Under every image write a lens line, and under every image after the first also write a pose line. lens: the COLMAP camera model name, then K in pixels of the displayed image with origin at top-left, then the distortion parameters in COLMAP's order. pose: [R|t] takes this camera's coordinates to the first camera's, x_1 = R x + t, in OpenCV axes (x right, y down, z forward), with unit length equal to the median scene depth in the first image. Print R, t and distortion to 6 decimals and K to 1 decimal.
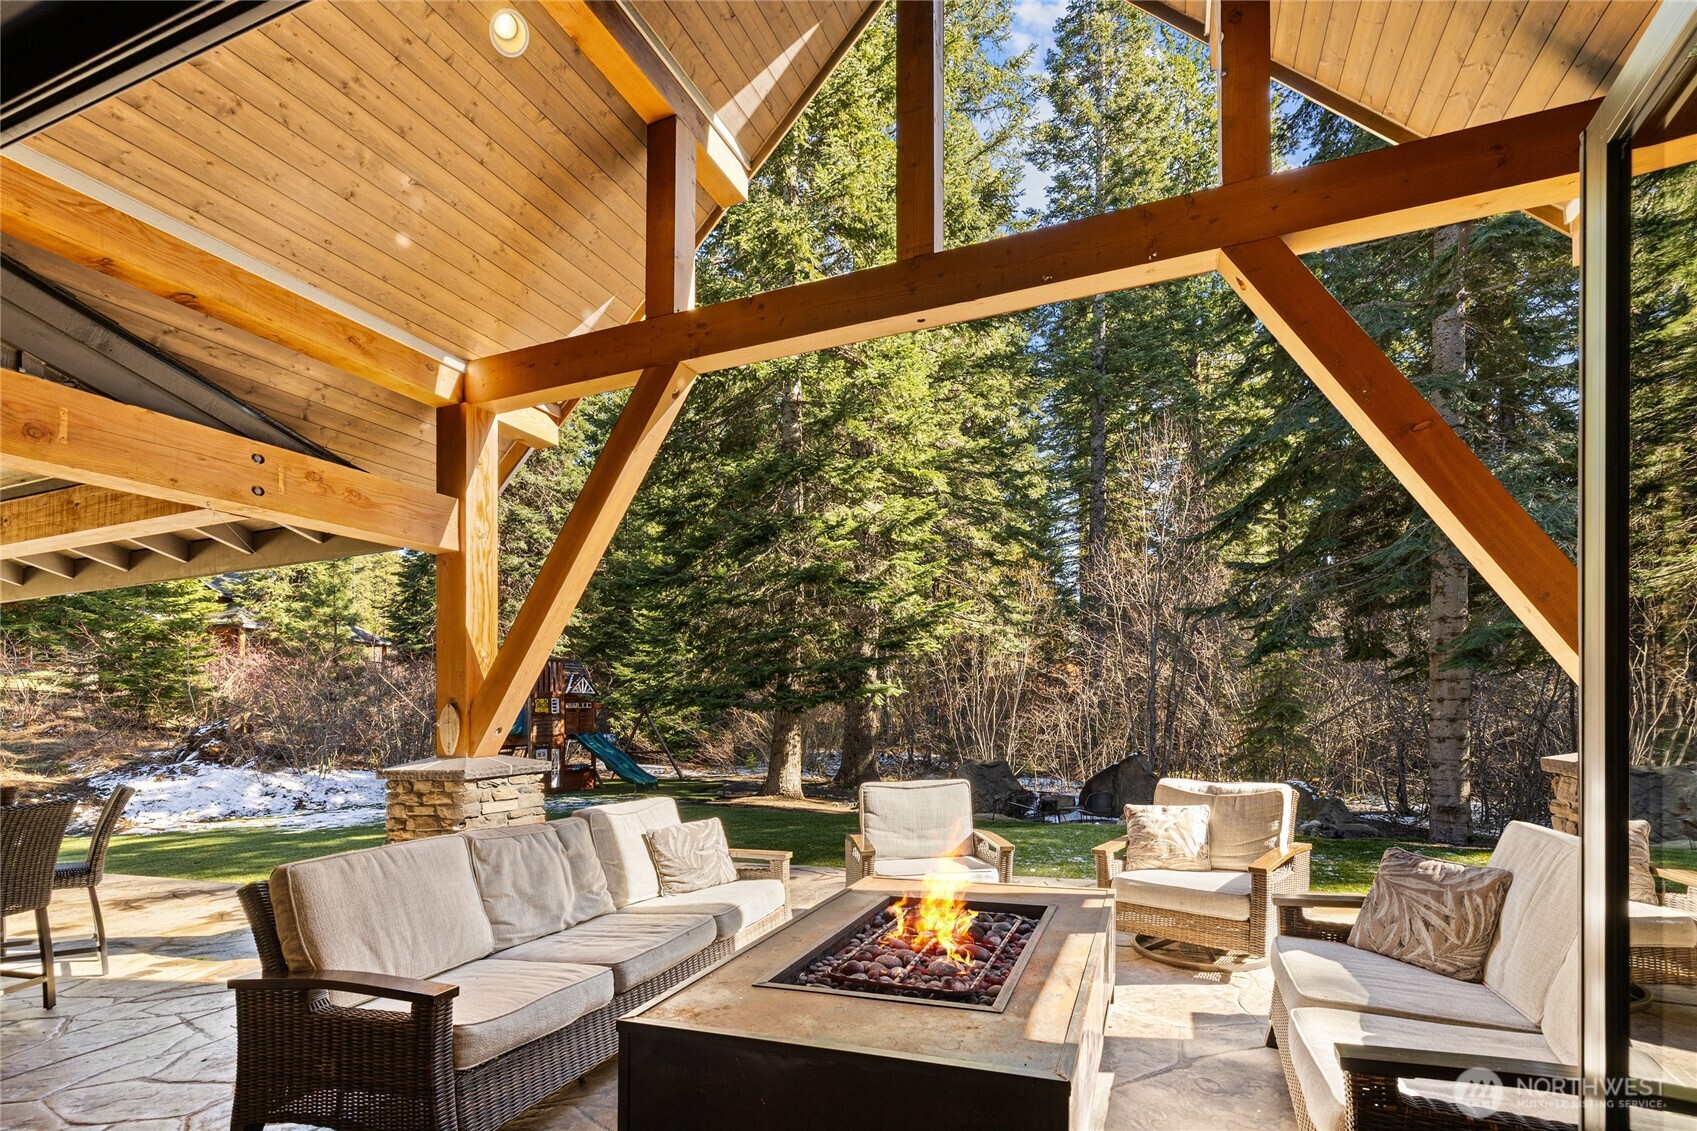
lens RADIAL K [[670.7, 0, 776.9], [0, 670.7, 744.3], [0, 0, 1]] dist [-0.005436, -0.000487]
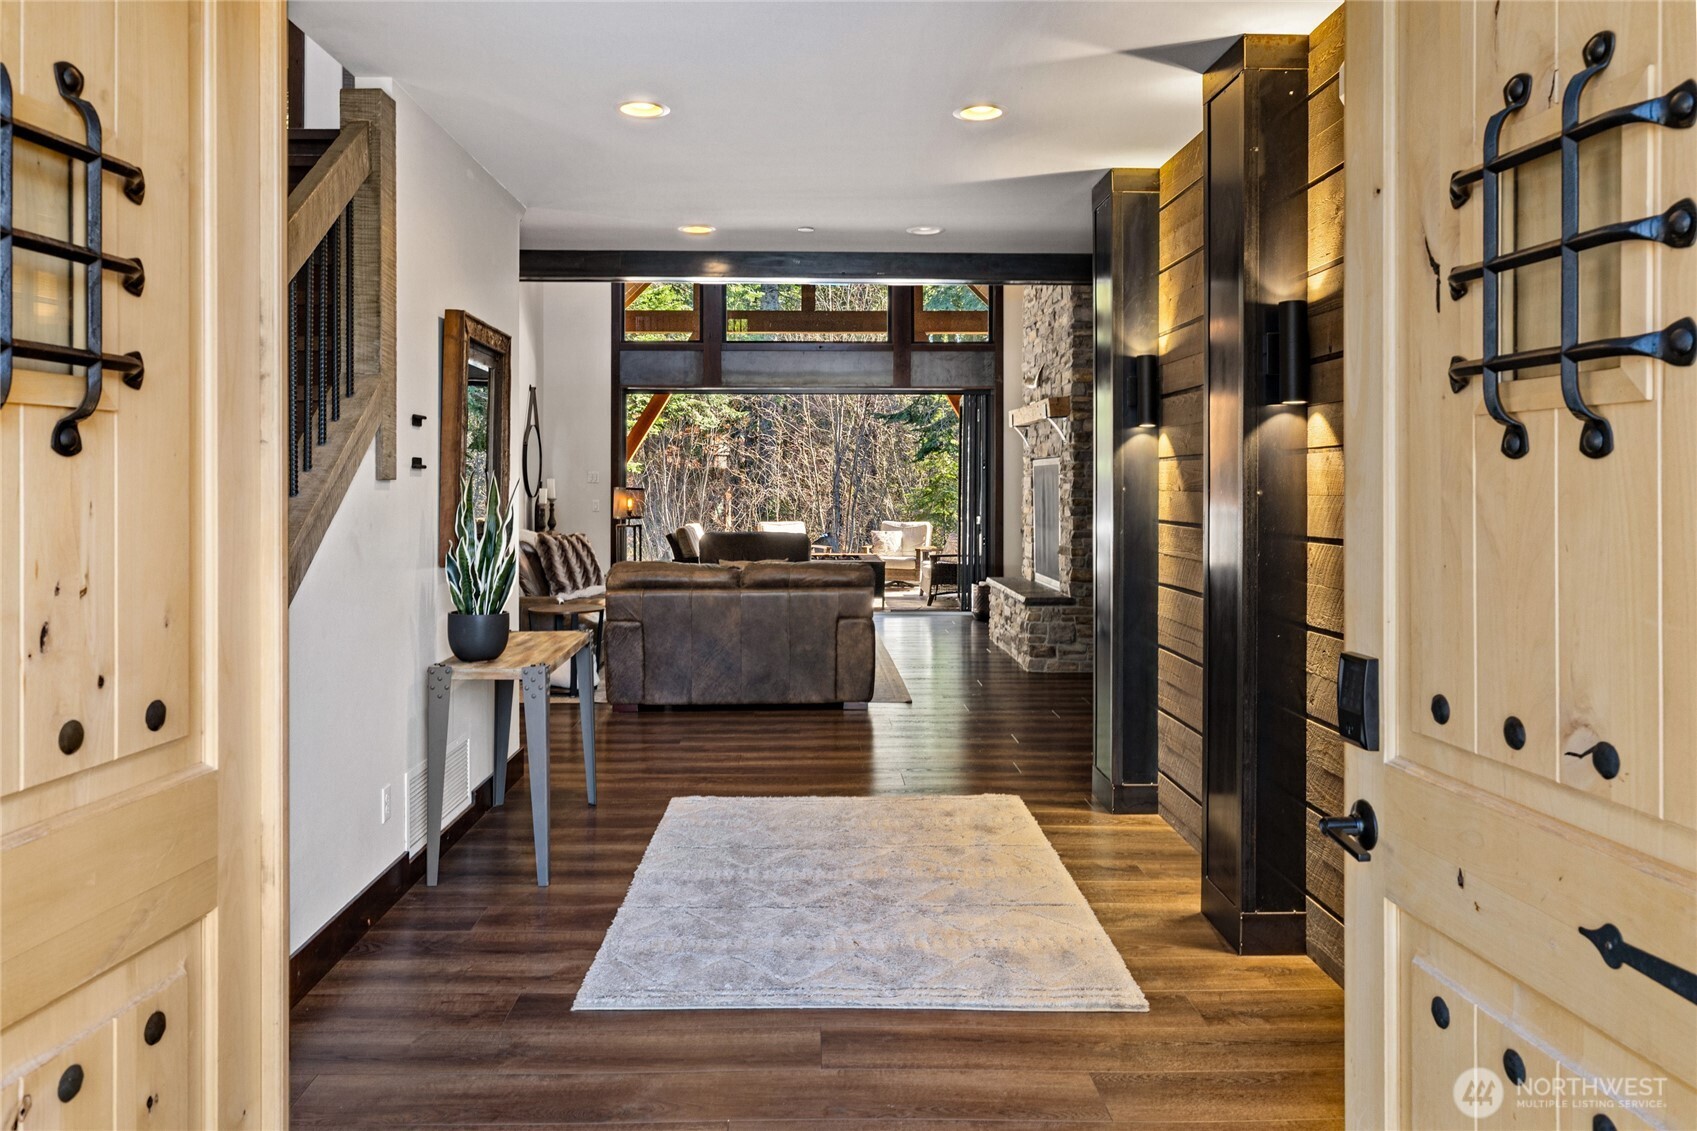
lens RADIAL K [[1201.4, 0, 858.0], [0, 1201.4, 492.8], [0, 0, 1]] dist [-0.006838, -0.007760]
pose [[0.843900, 0.027121, 0.535814, -1.623745], [-0.002397, 0.998902, -0.046786, 0.141294], [-0.536495, 0.038199, 0.843039, -2.306644]]
